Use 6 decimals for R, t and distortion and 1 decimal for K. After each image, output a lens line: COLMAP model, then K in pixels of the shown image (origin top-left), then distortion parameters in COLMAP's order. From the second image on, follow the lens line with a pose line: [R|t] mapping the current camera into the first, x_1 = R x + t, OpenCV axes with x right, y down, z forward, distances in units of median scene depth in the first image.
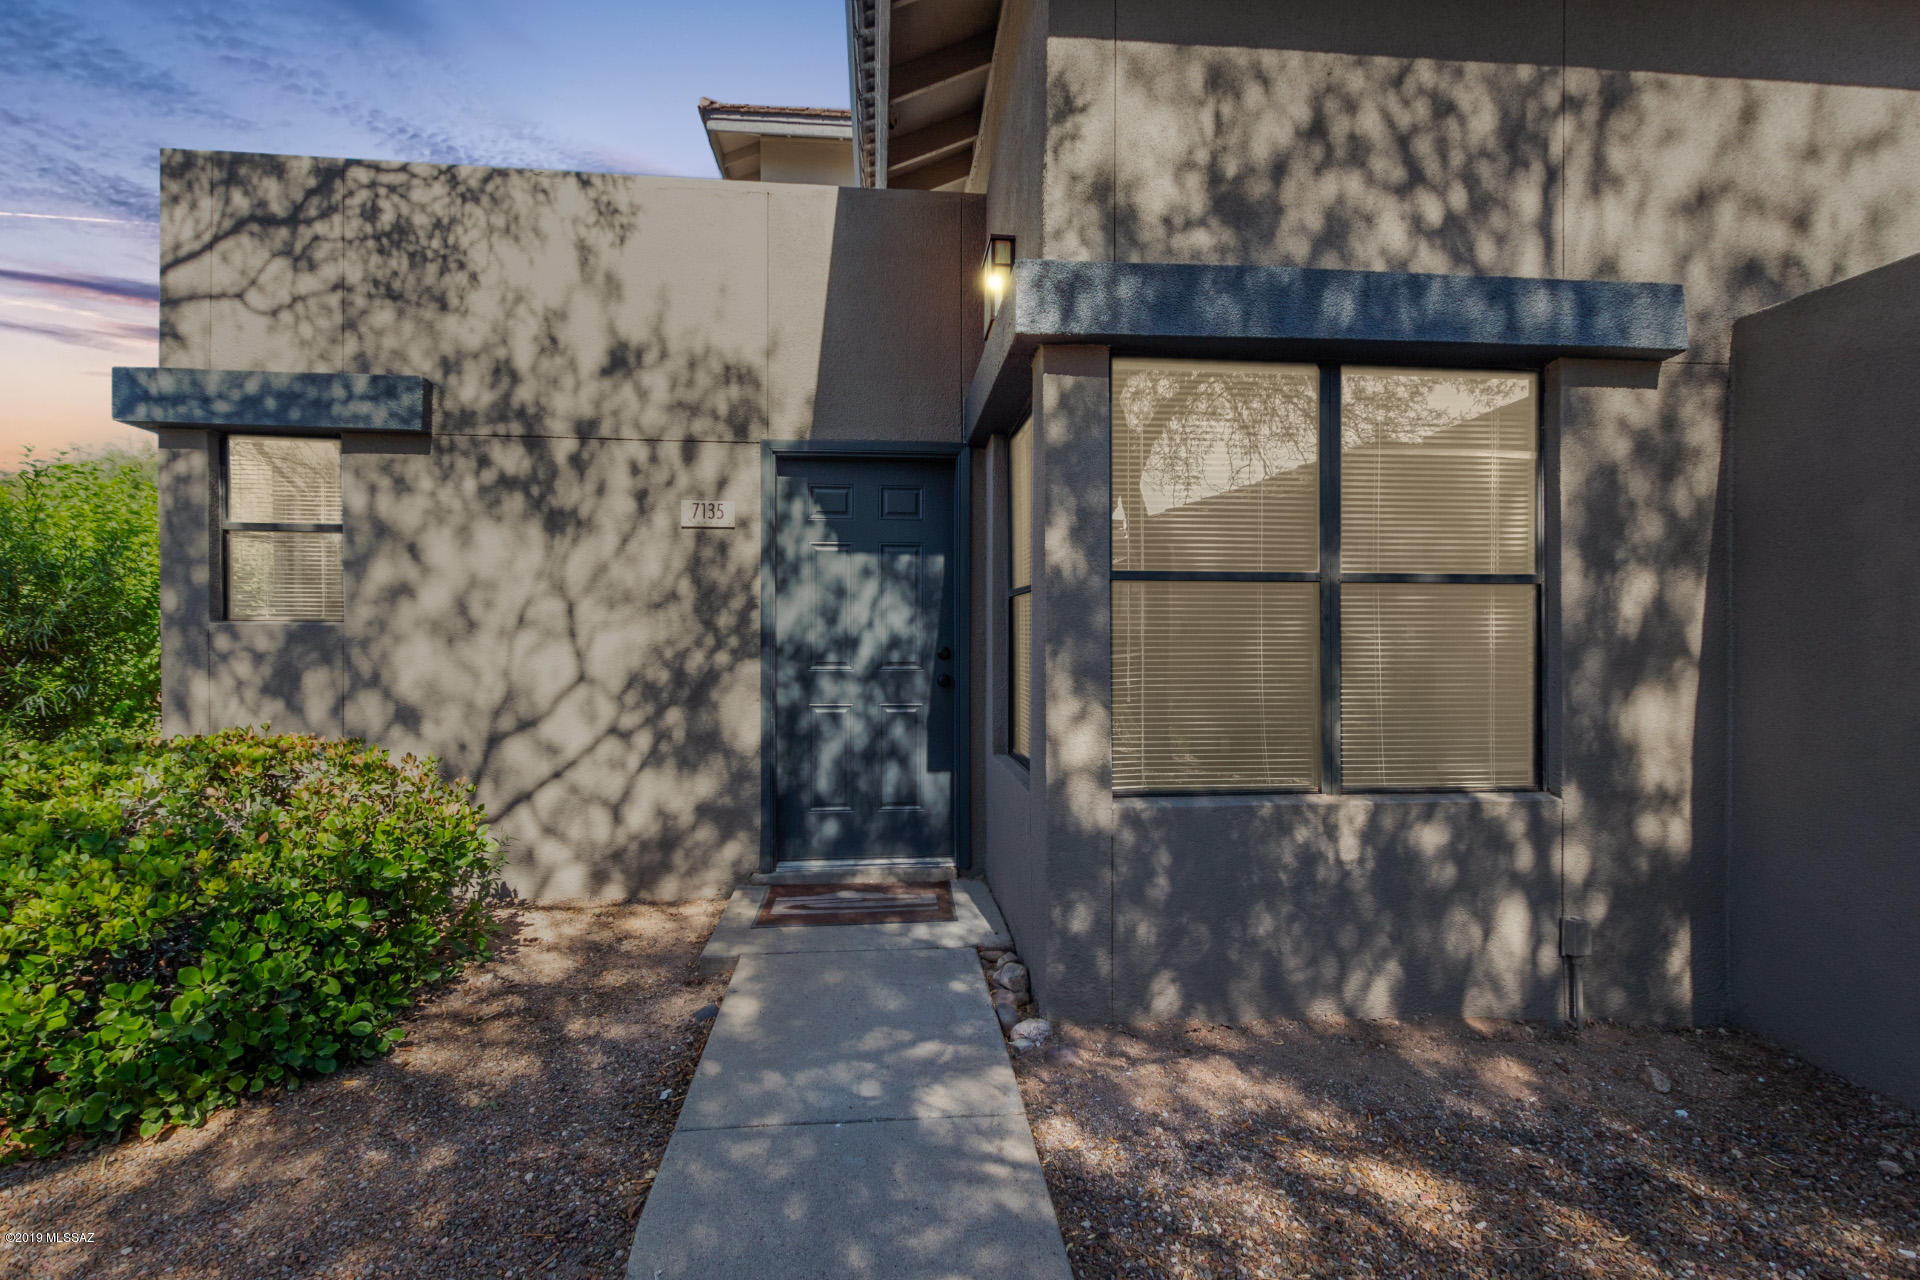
lens RADIAL K [[873.6, 0, 963.5], [0, 873.6, 652.4], [0, 0, 1]] dist [-0.000320, -0.004511]
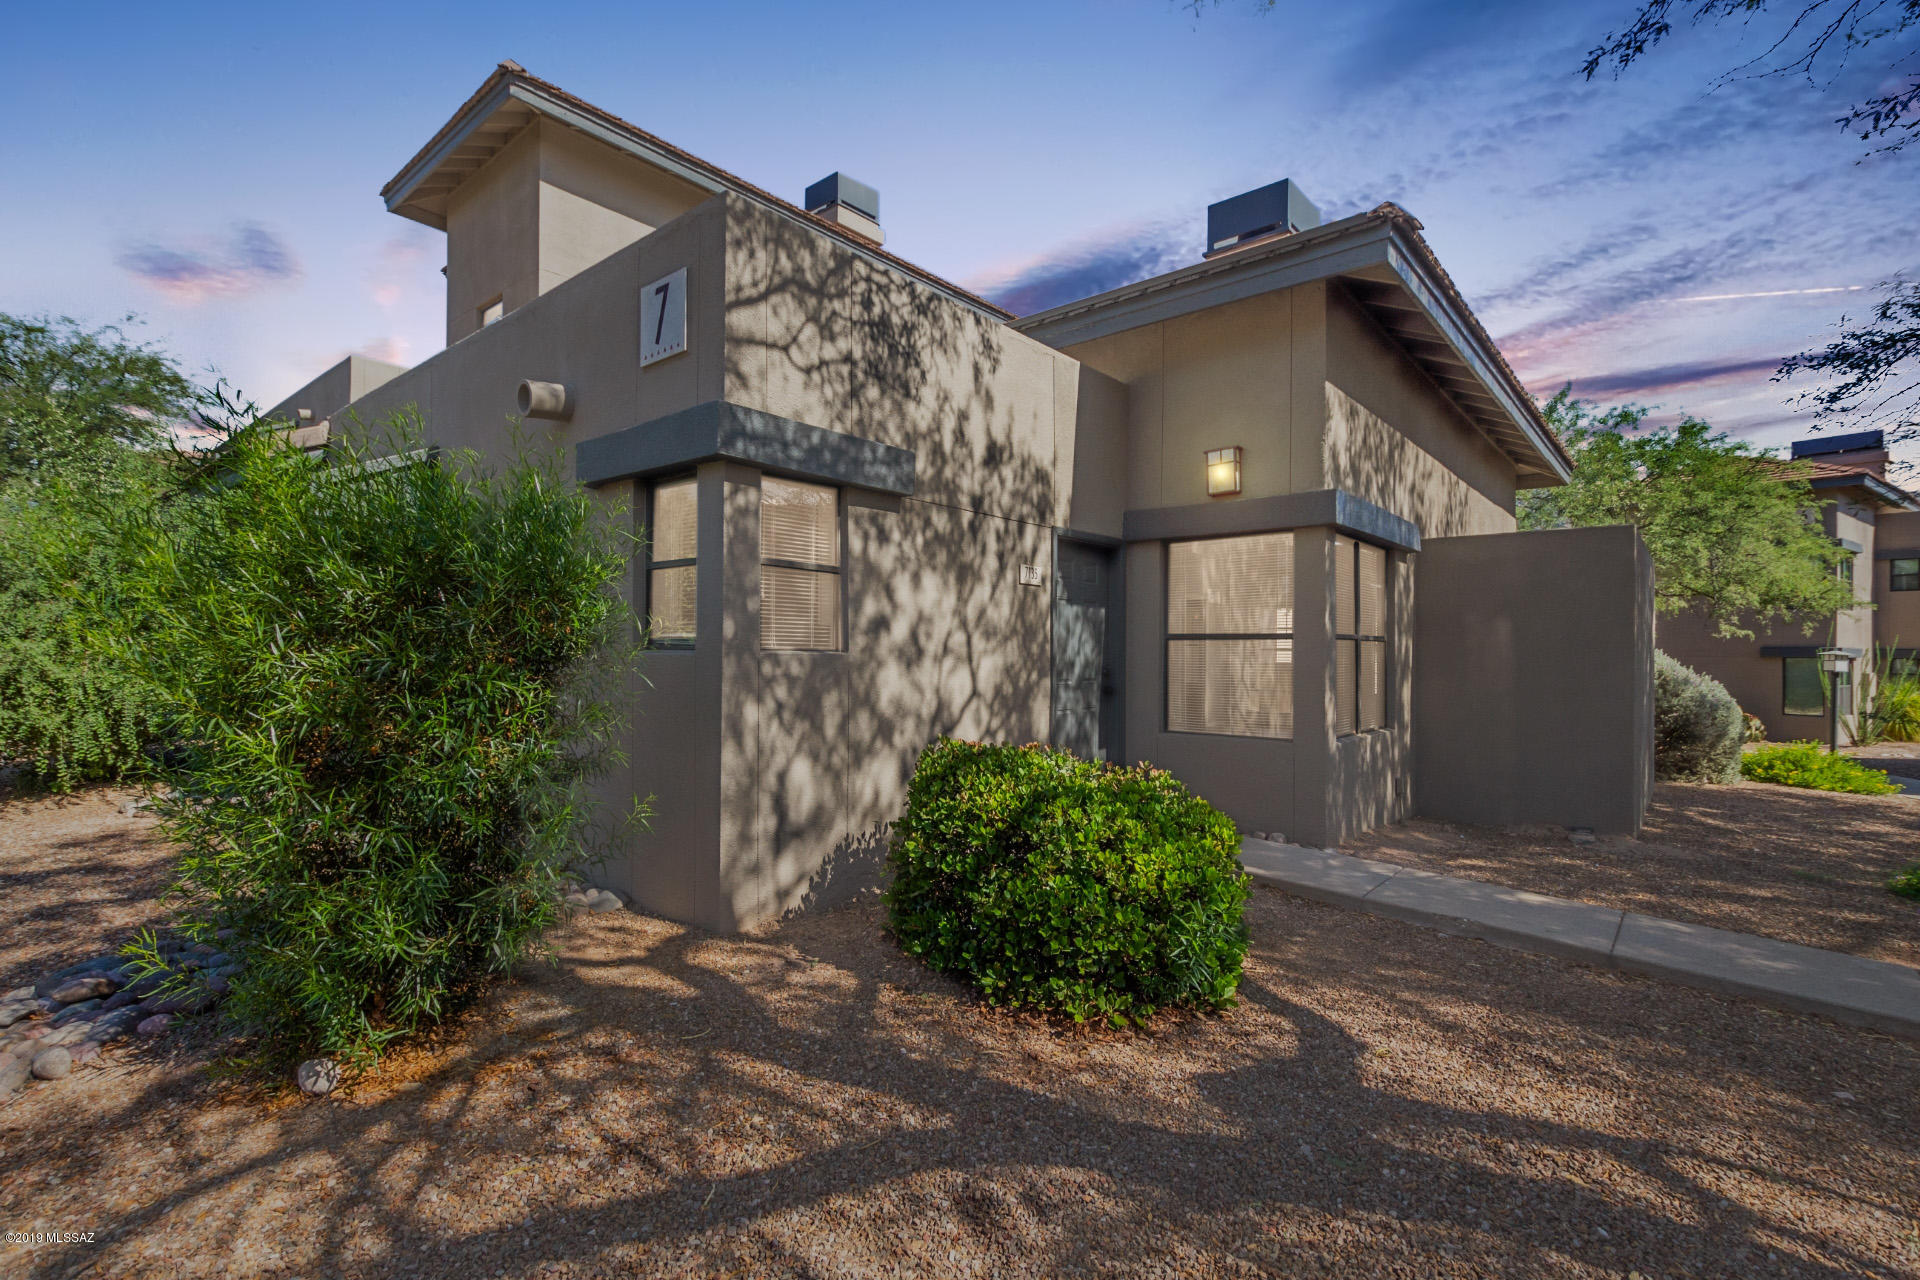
lens RADIAL K [[873.6, 0, 964.2], [0, 873.6, 637.3], [0, 0, 1]] dist [-0.000320, -0.004511]
pose [[0.719785, 0.015355, 0.694028, -1.380340], [0.002000, 0.999705, -0.024192, -0.022205], [-0.694195, 0.018801, 0.719542, 0.064445]]
